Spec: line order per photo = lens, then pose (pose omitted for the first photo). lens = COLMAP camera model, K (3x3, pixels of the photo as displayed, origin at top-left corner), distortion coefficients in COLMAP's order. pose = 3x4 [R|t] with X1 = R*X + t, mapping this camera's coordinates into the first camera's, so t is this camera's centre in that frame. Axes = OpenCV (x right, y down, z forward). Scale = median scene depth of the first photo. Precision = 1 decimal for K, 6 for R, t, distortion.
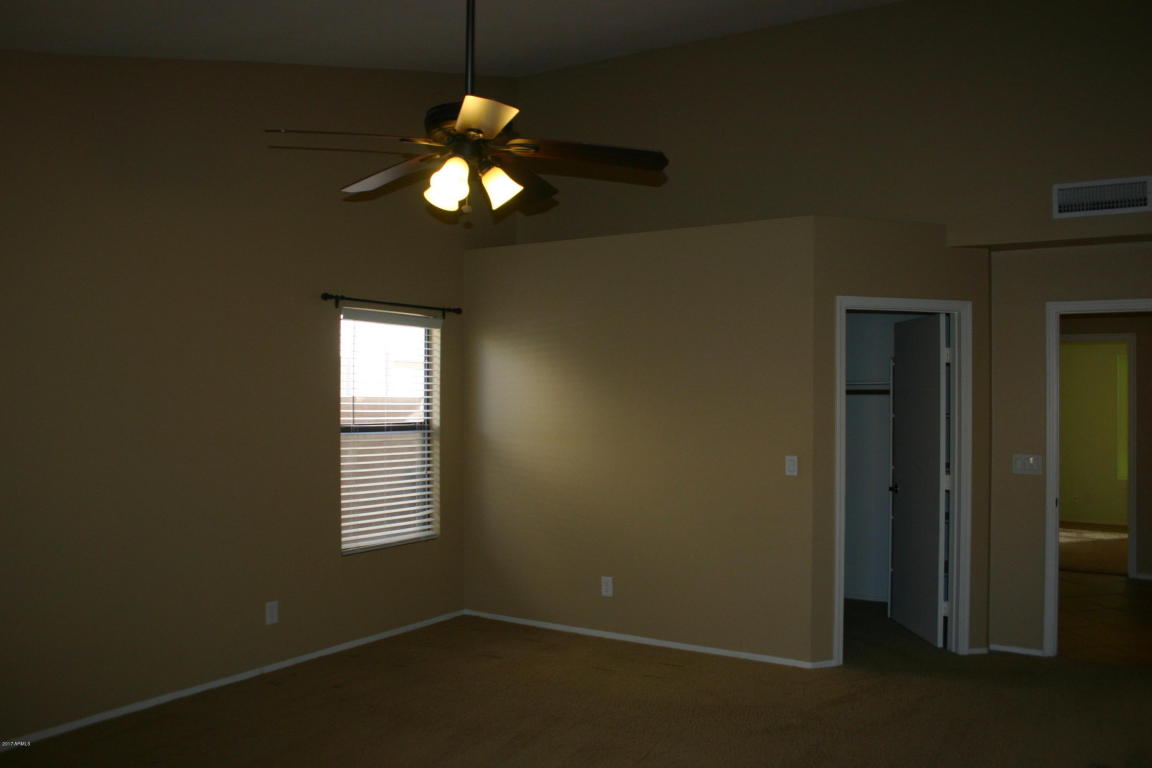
lens RADIAL K [[949.2, 0, 581.1], [0, 949.2, 382.3], [0, 0, 1]] dist [-0.149357, 0.127581]
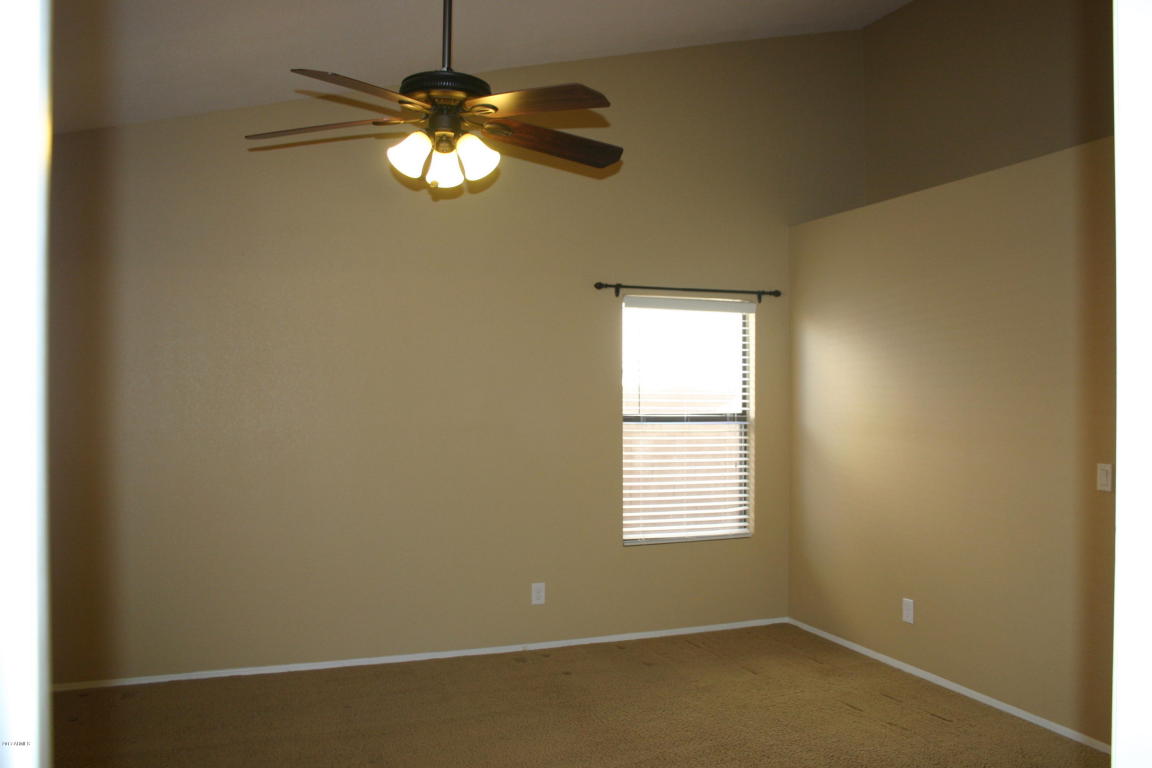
lens RADIAL K [[949.2, 0, 581.1], [0, 949.2, 382.3], [0, 0, 1]] dist [-0.149357, 0.127581]
pose [[0.810129, -0.003891, -0.586238, 0.259034], [0.006853, 0.999973, 0.002833, 0.007631], [0.586211, -0.006313, 0.810134, 0.142627]]
